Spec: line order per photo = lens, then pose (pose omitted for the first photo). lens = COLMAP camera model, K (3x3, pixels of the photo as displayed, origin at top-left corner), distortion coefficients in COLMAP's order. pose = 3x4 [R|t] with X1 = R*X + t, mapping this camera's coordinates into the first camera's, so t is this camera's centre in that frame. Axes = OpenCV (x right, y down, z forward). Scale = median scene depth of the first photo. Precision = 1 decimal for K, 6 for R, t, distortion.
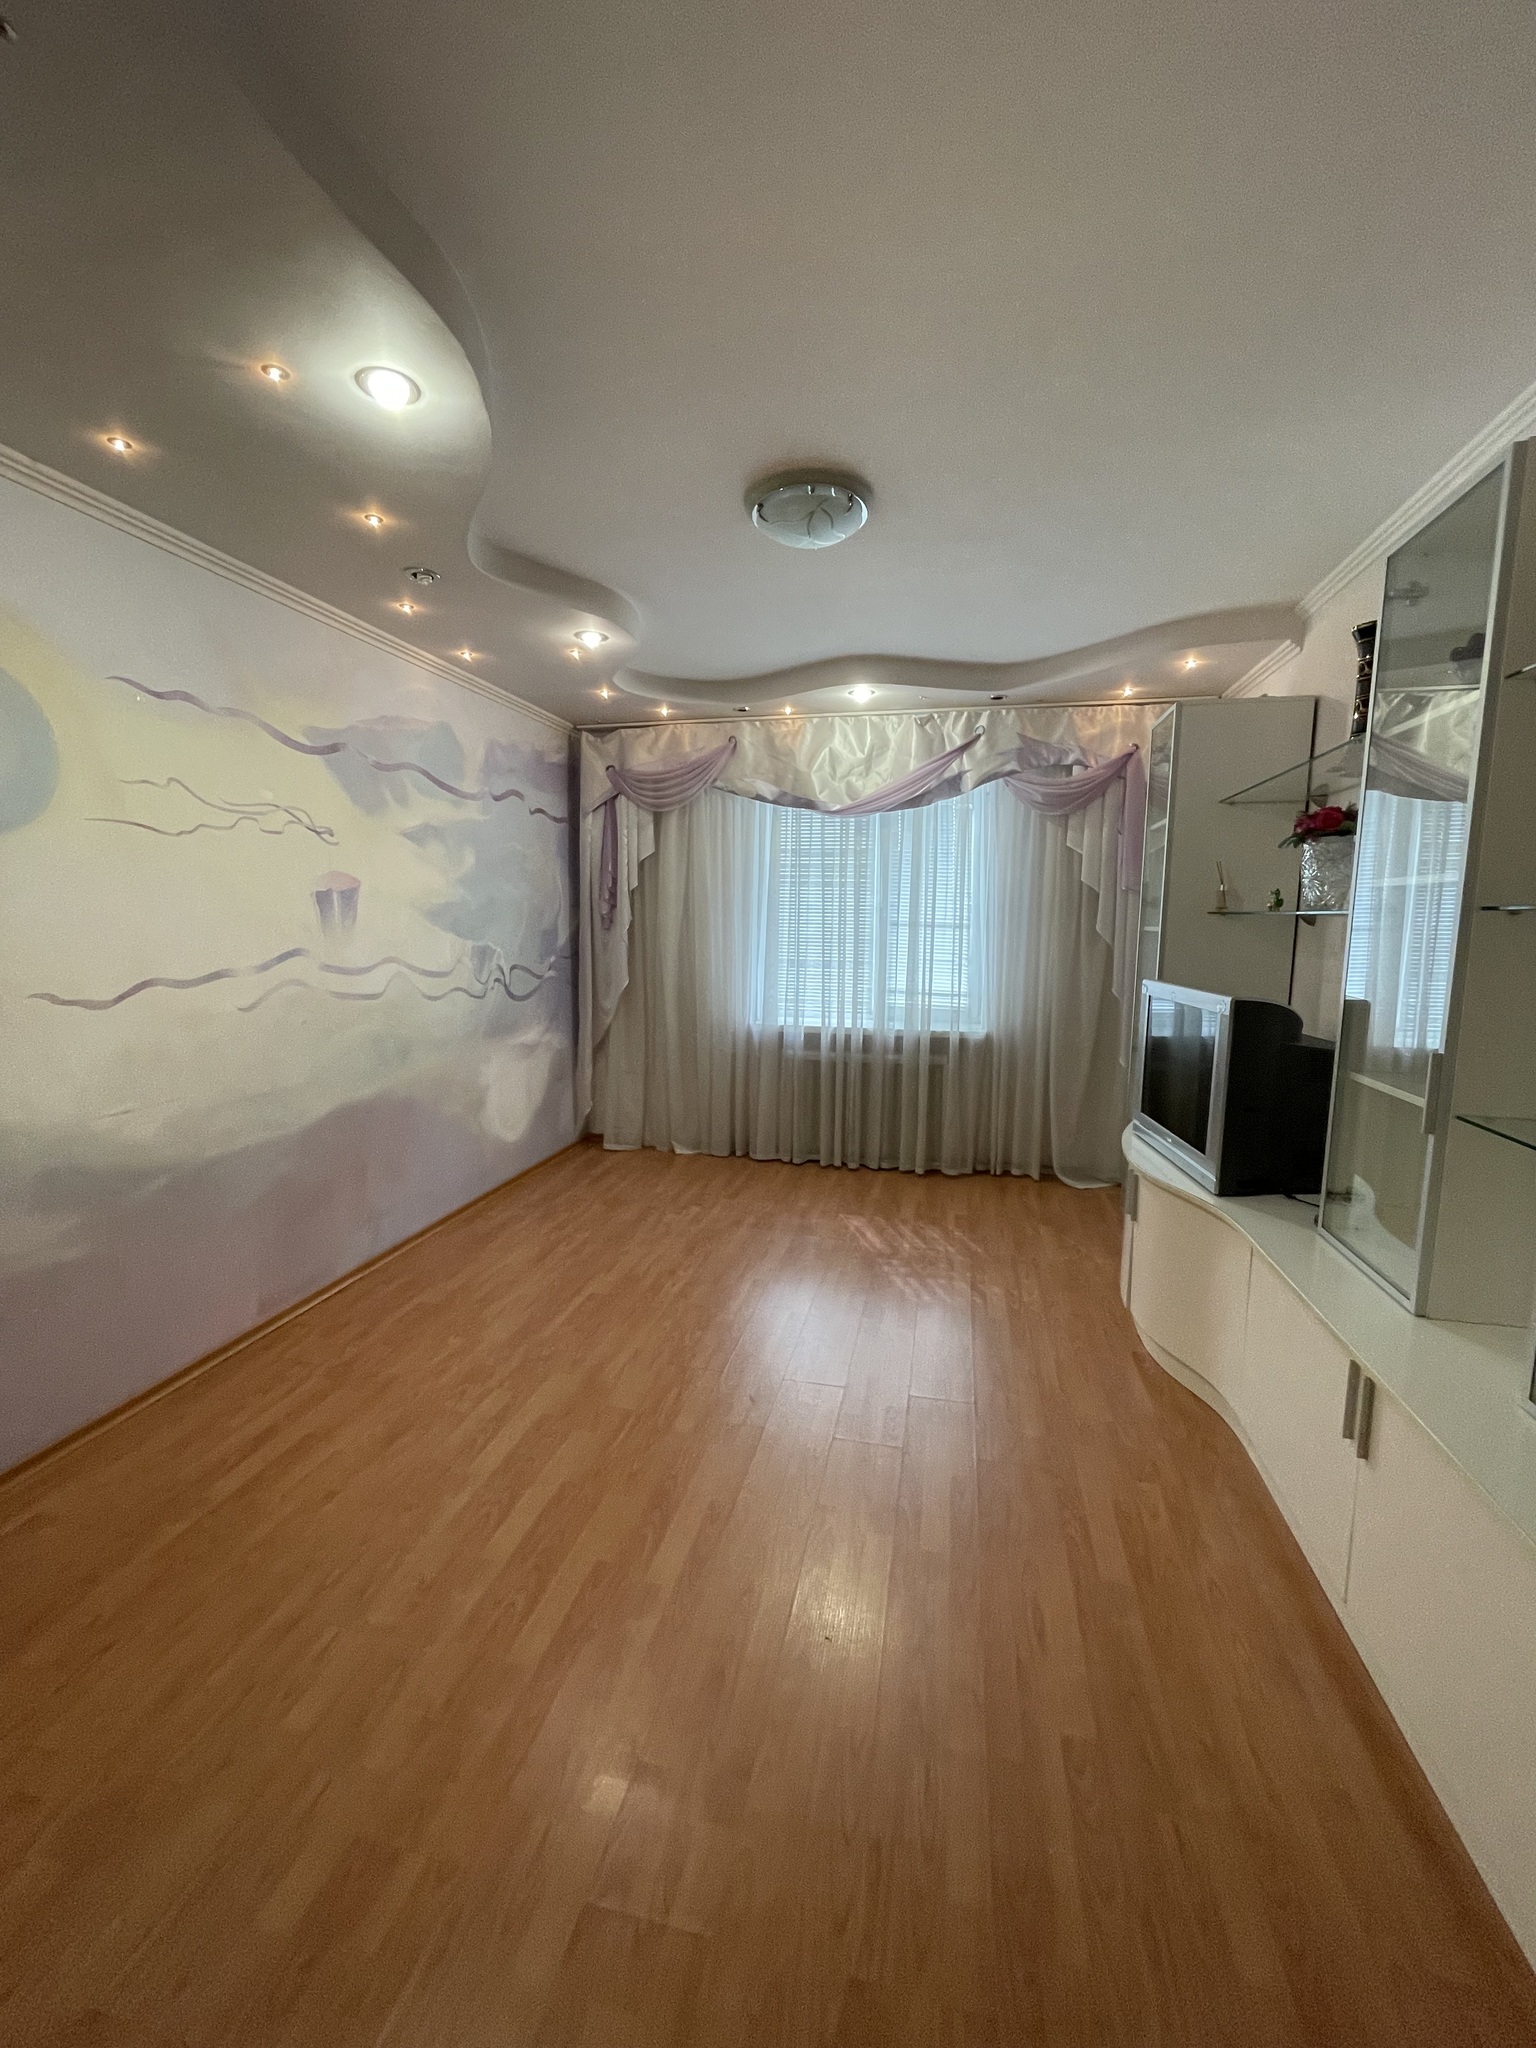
lens RADIAL K [[811.4, 0, 772.3], [0, 811.4, 1020.1], [0, 0, 1]] dist [-0.001468, 0.000016]
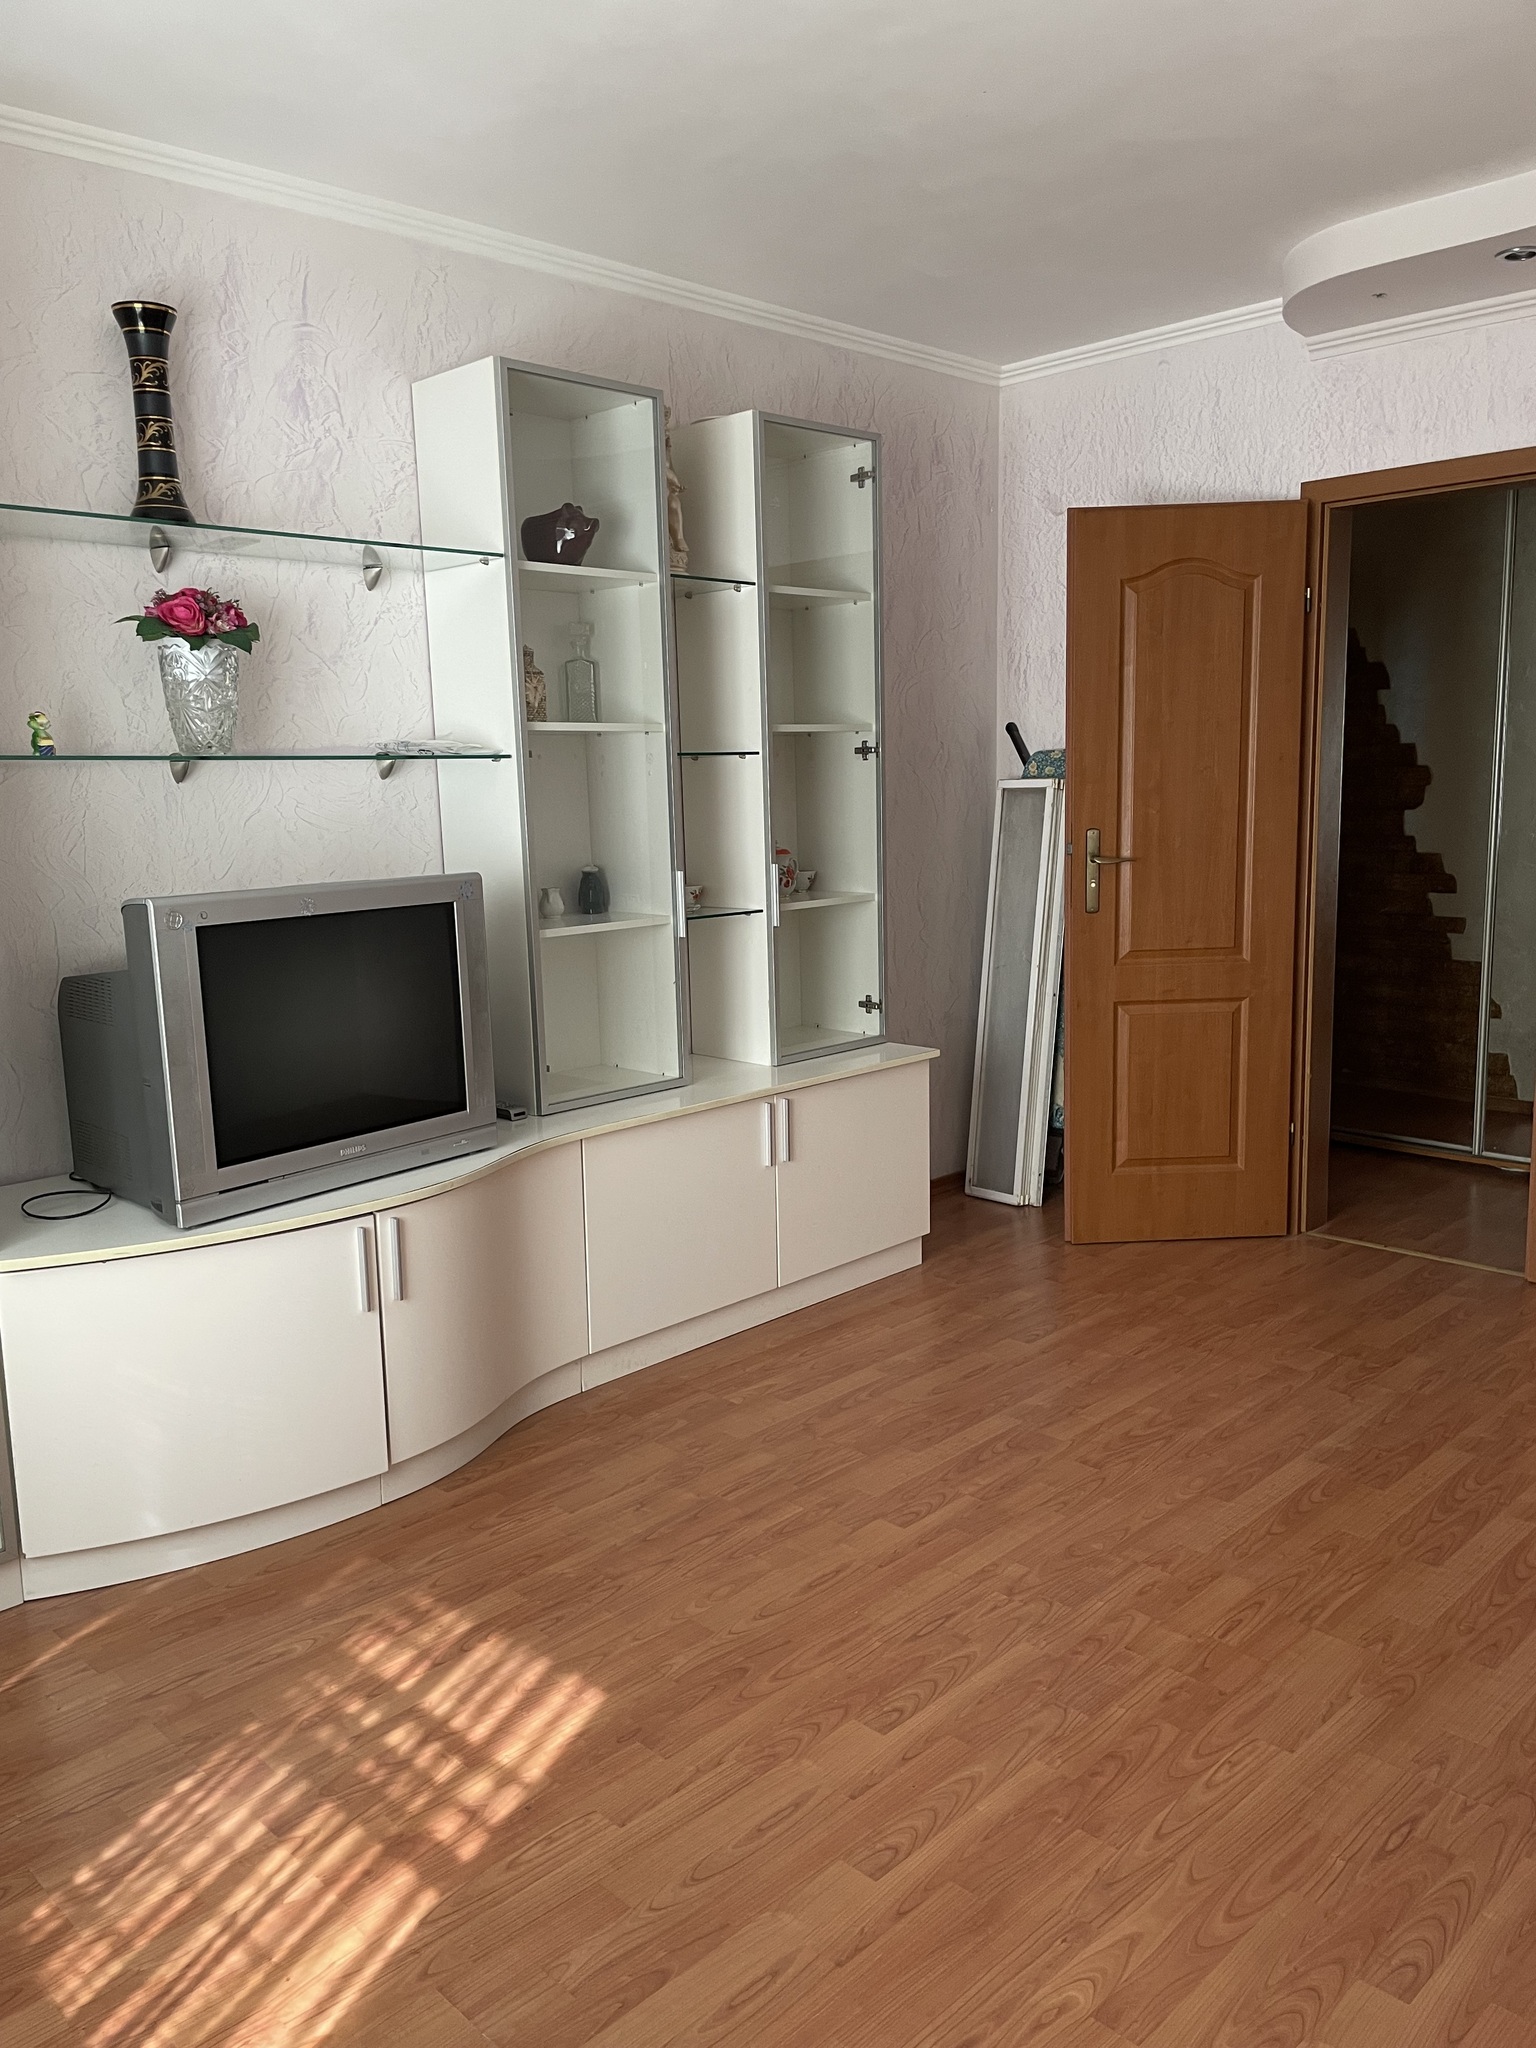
lens RADIAL K [[1568.5, 0, 783.8], [0, 1568.5, 1043.6], [0, 0, 1]] dist [0.095292, -0.128803]
pose [[-0.845837, -0.079297, 0.527514, -0.256218], [0.083500, 0.957018, 0.277748, -0.150911], [-0.526865, 0.278977, -0.802861, 1.235791]]
